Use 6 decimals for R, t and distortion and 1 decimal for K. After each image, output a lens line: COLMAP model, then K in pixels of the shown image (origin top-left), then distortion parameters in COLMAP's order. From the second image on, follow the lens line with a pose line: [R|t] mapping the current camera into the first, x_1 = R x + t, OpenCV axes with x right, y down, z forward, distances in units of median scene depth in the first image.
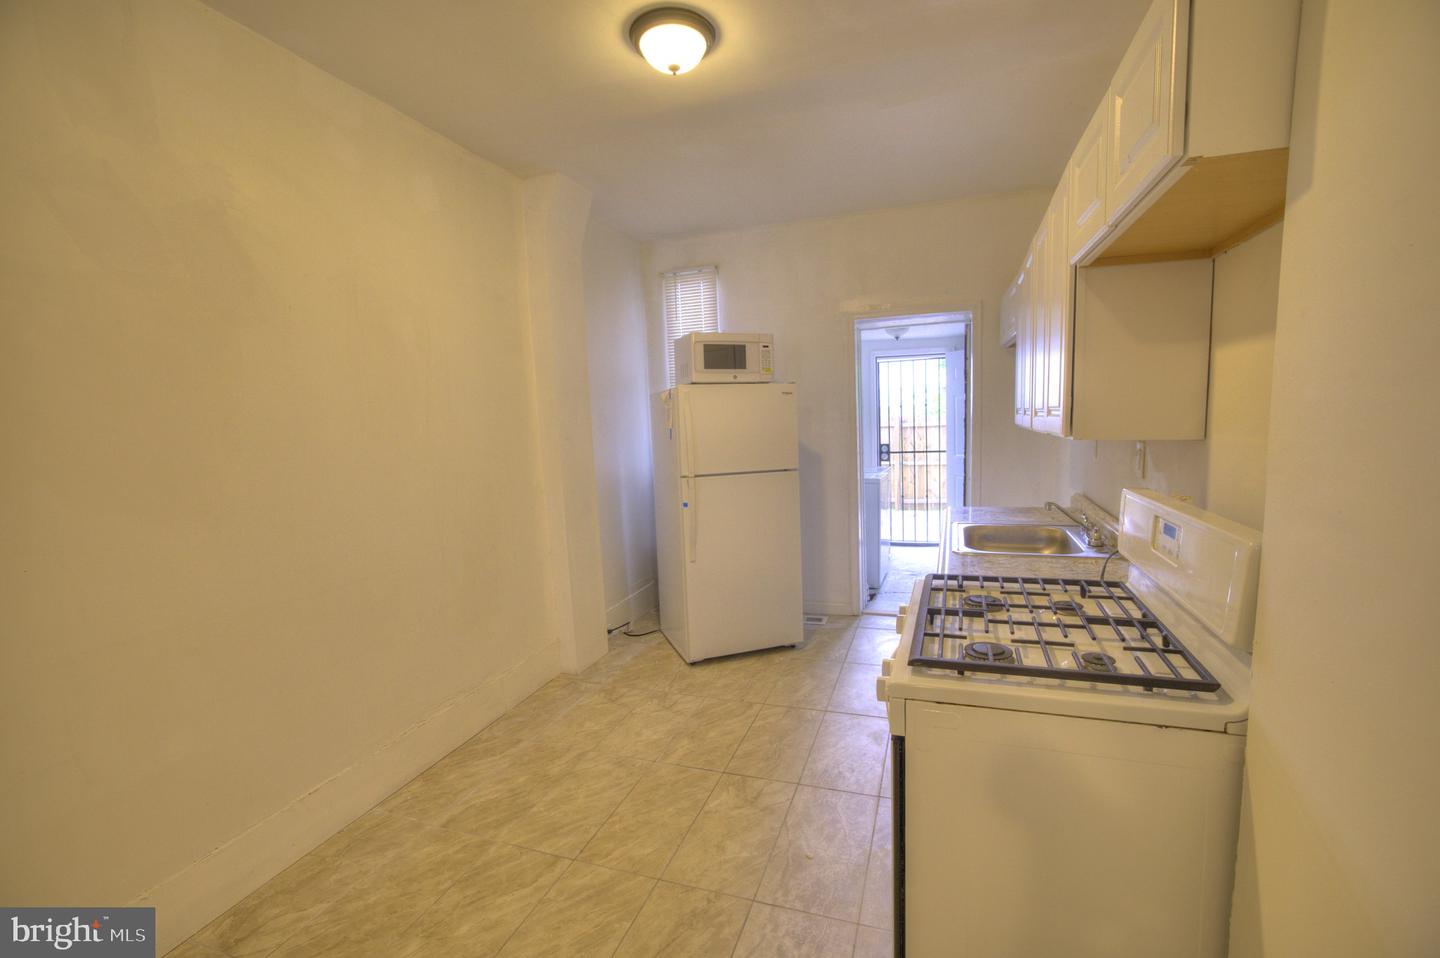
lens RADIAL K [[622.6, 0, 722.4], [0, 622.6, 475.8], [0, 0, 1]] dist [-0.016223, 0.000173]
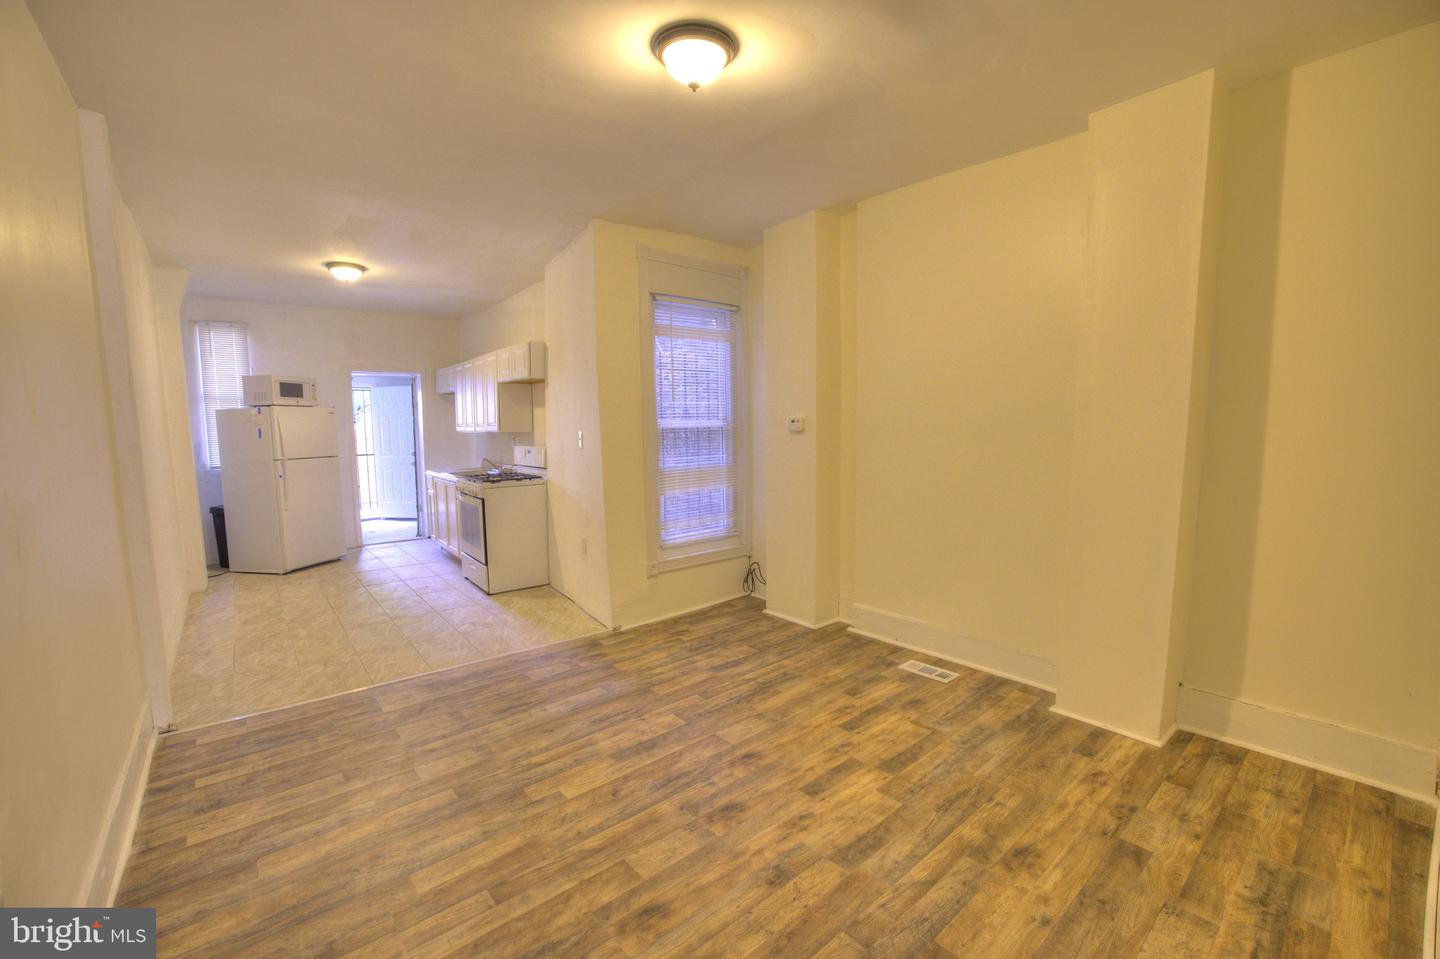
lens RADIAL K [[622.6, 0, 720.6], [0, 622.6, 483.0], [0, 0, 1]] dist [-0.016223, 0.000173]
pose [[0.535613, -0.055489, 0.842638, -0.846591], [0.071232, 0.997251, 0.020393, 0.117356], [-0.841454, 0.049100, 0.538093, -0.931407]]
